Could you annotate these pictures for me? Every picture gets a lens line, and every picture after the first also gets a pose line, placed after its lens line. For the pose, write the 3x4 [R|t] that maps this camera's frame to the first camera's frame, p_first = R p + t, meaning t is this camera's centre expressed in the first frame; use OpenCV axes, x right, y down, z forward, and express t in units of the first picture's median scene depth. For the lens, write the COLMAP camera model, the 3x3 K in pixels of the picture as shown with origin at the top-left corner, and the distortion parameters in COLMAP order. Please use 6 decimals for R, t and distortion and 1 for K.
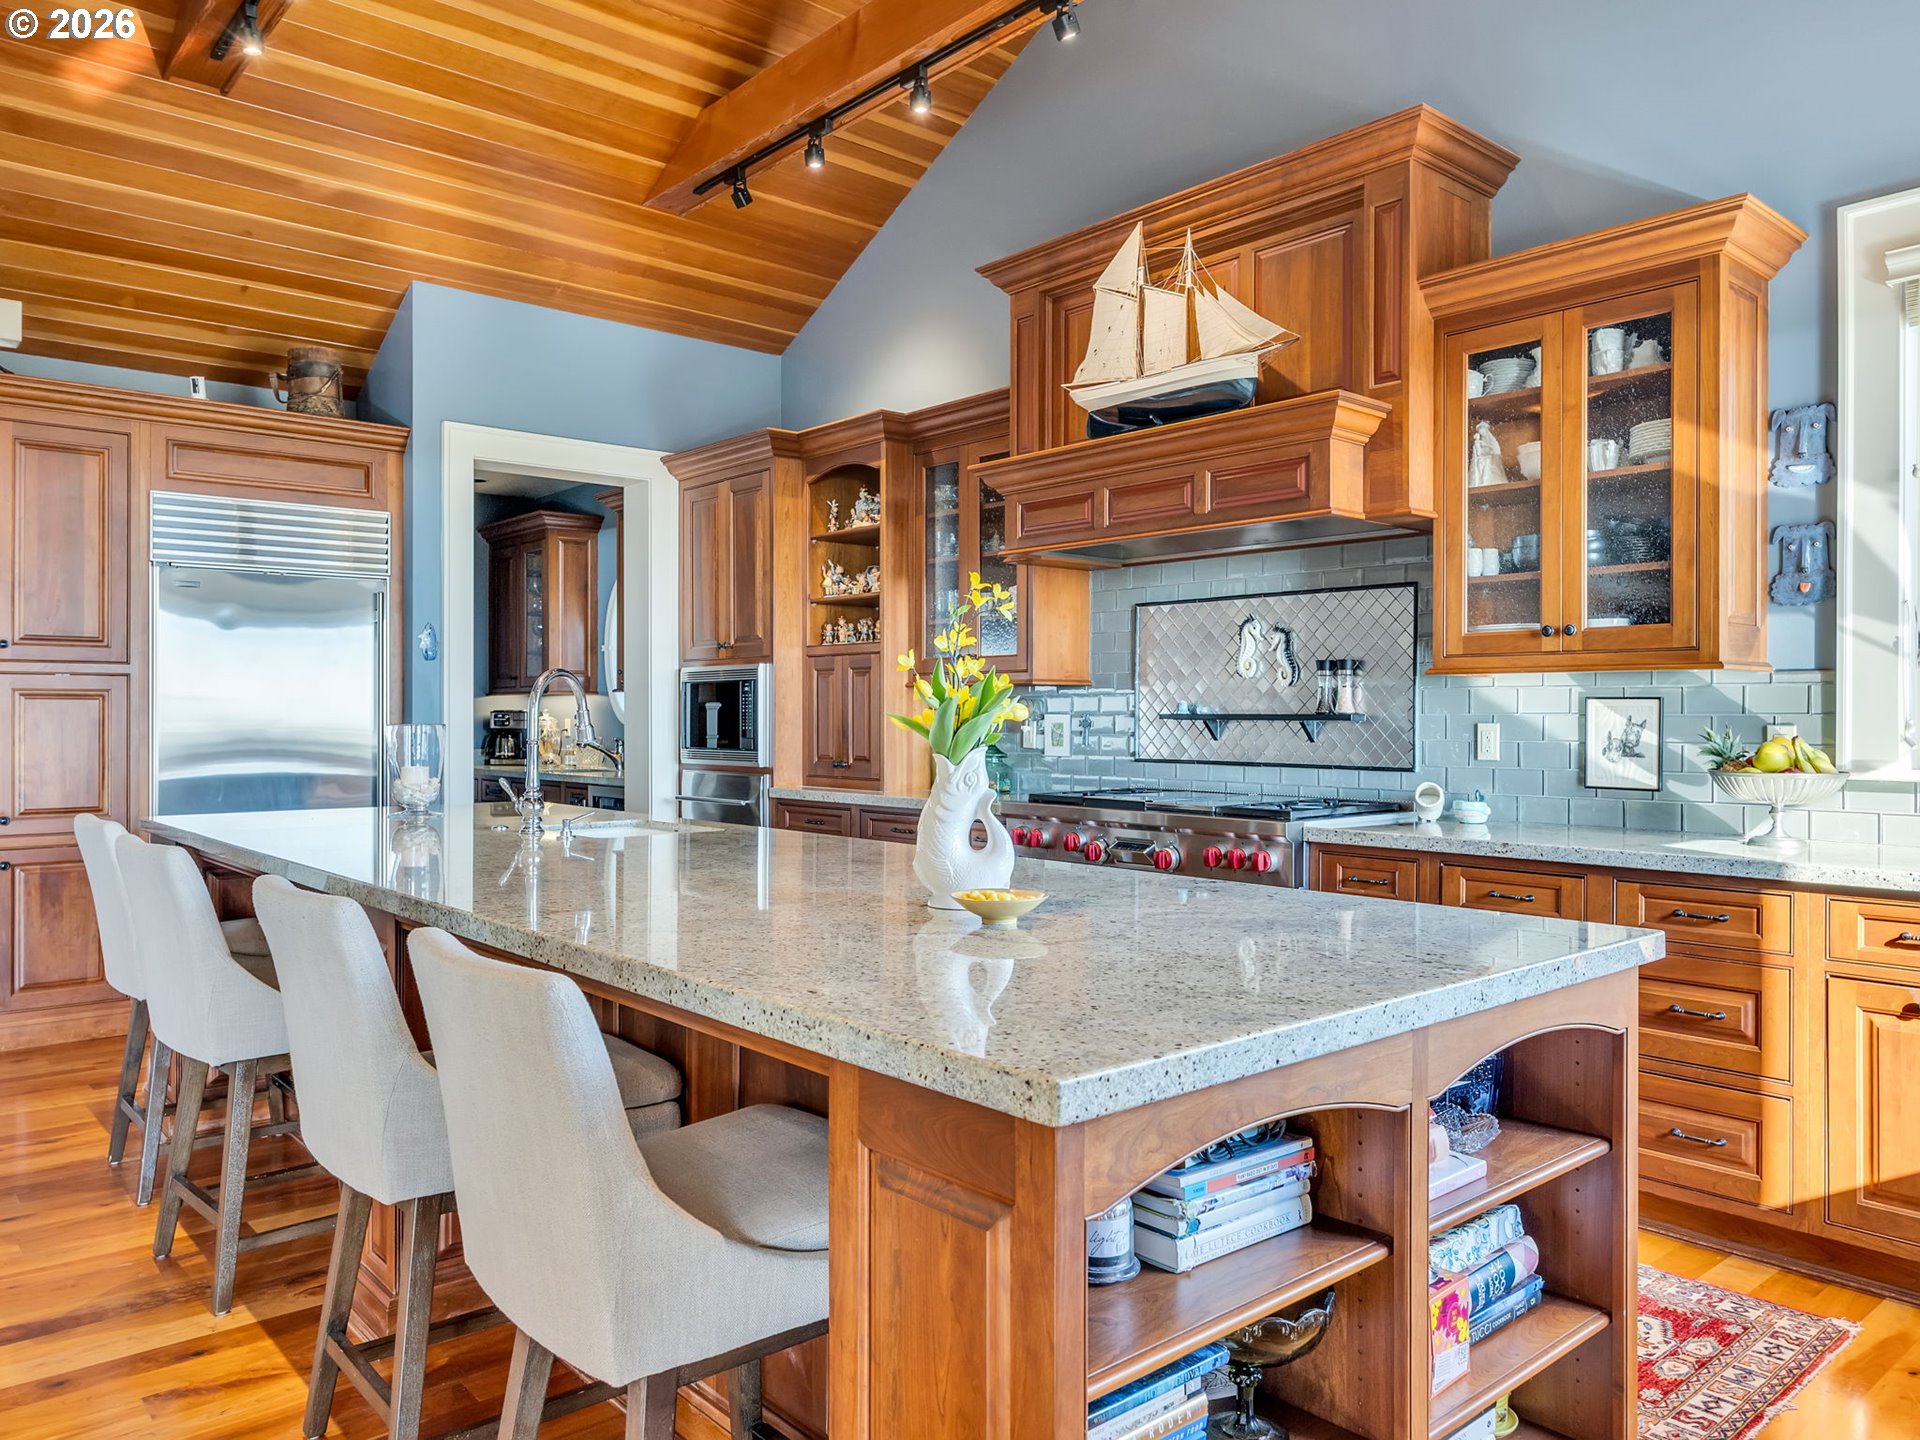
lens RADIAL K [[1371.7, 0, 959.6], [0, 1371.7, 710.5], [0, 0, 1]] dist [-0.000967, 0.001047]
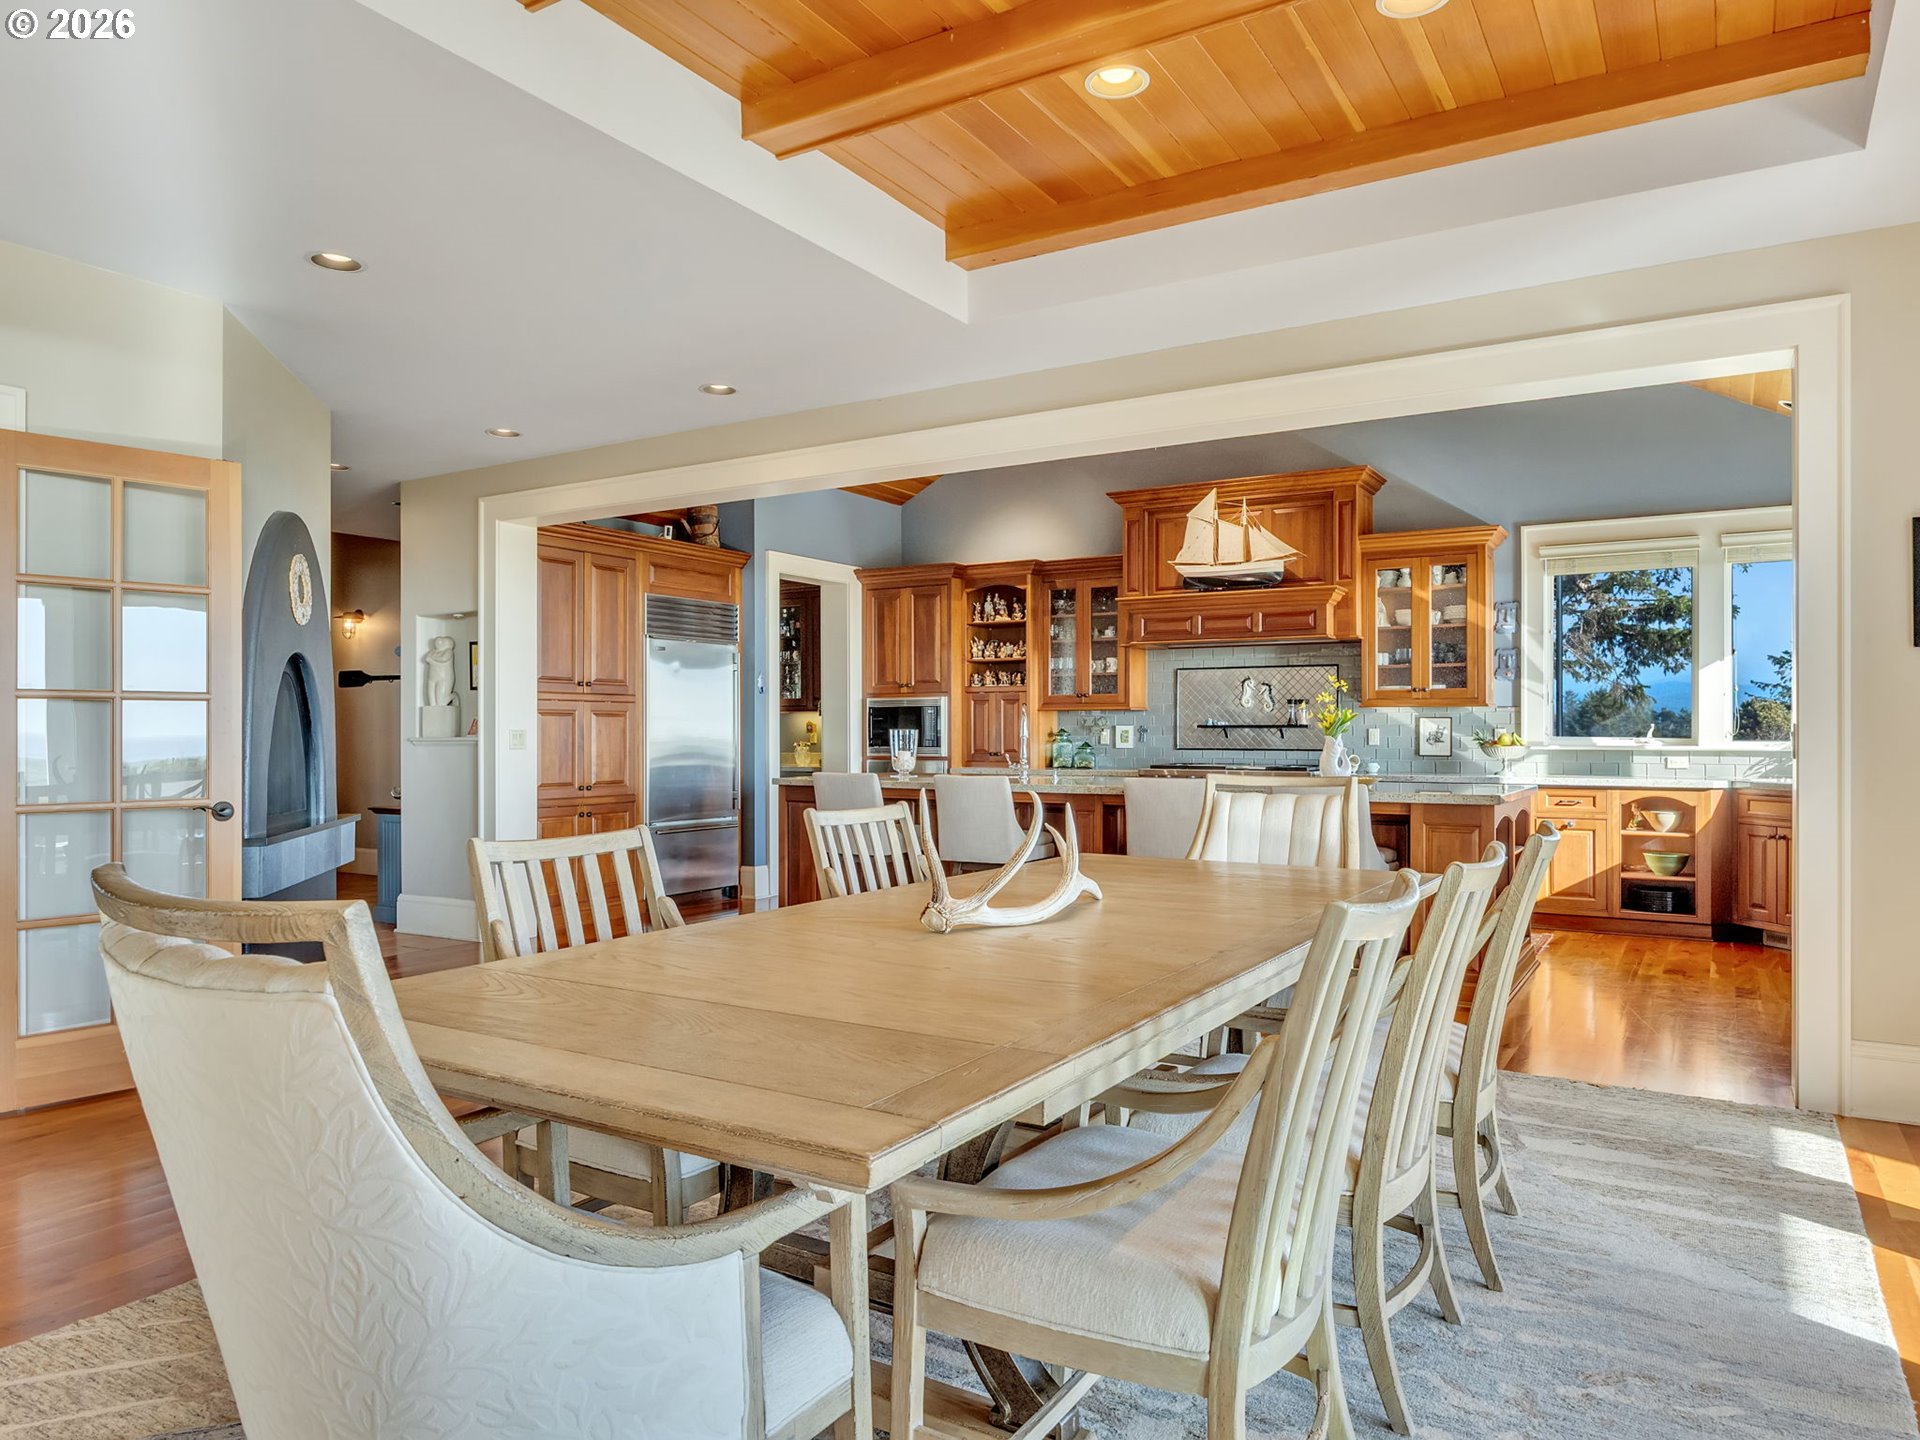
lens RADIAL K [[1283.2, 0, 958.9], [0, 1283.2, 727.3], [0, 0, 1]] dist [-0.000676, -0.000734]
pose [[0.950769, -0.003625, 0.309879, -0.901621], [0.003205, 0.999993, 0.001865, 0.001382], [-0.309884, -0.000779, 0.950774, -0.780478]]
